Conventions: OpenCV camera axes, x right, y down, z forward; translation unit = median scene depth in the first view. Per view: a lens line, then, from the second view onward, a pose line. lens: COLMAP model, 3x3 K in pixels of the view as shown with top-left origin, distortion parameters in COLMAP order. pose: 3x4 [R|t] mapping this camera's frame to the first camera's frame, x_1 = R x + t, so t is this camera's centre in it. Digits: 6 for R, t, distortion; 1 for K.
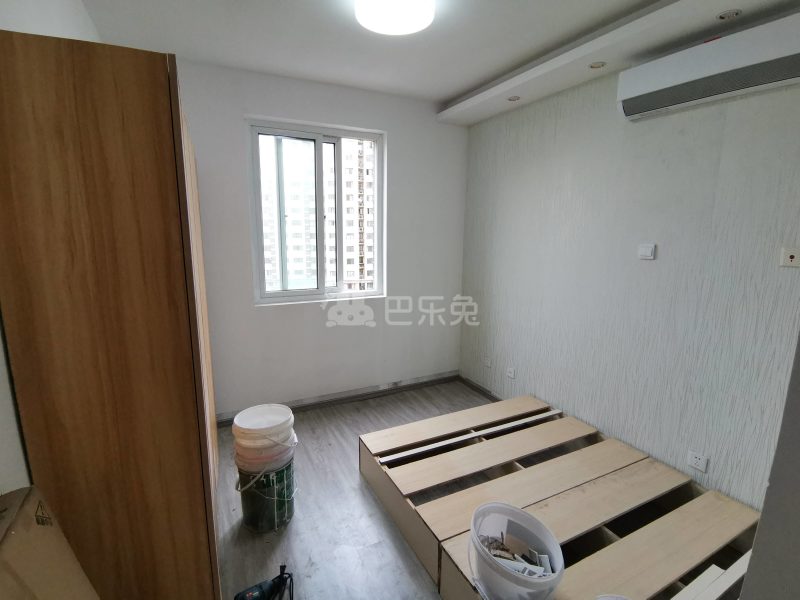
lens RADIAL K [[392.9, 0, 400.0], [0, 392.9, 300.0], [0, 0, 1]] dist [-0.003273, -0.001546]
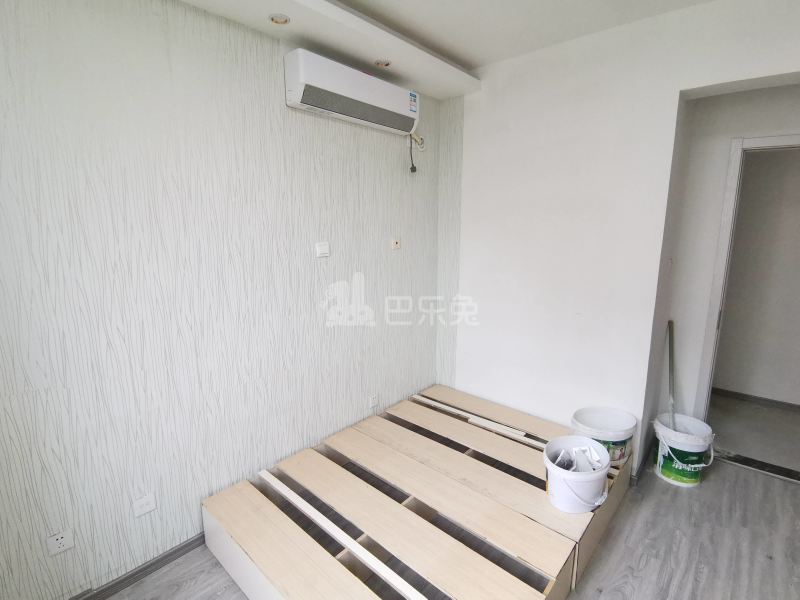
lens RADIAL K [[392.9, 0, 400.0], [0, 392.9, 300.0], [0, 0, 1]] dist [-0.003273, -0.001546]
pose [[-0.370702, -0.177665, 0.911601, -0.403586], [0.171523, 0.951553, 0.255201, -0.224759], [-0.912776, 0.250964, -0.322269, 1.174379]]
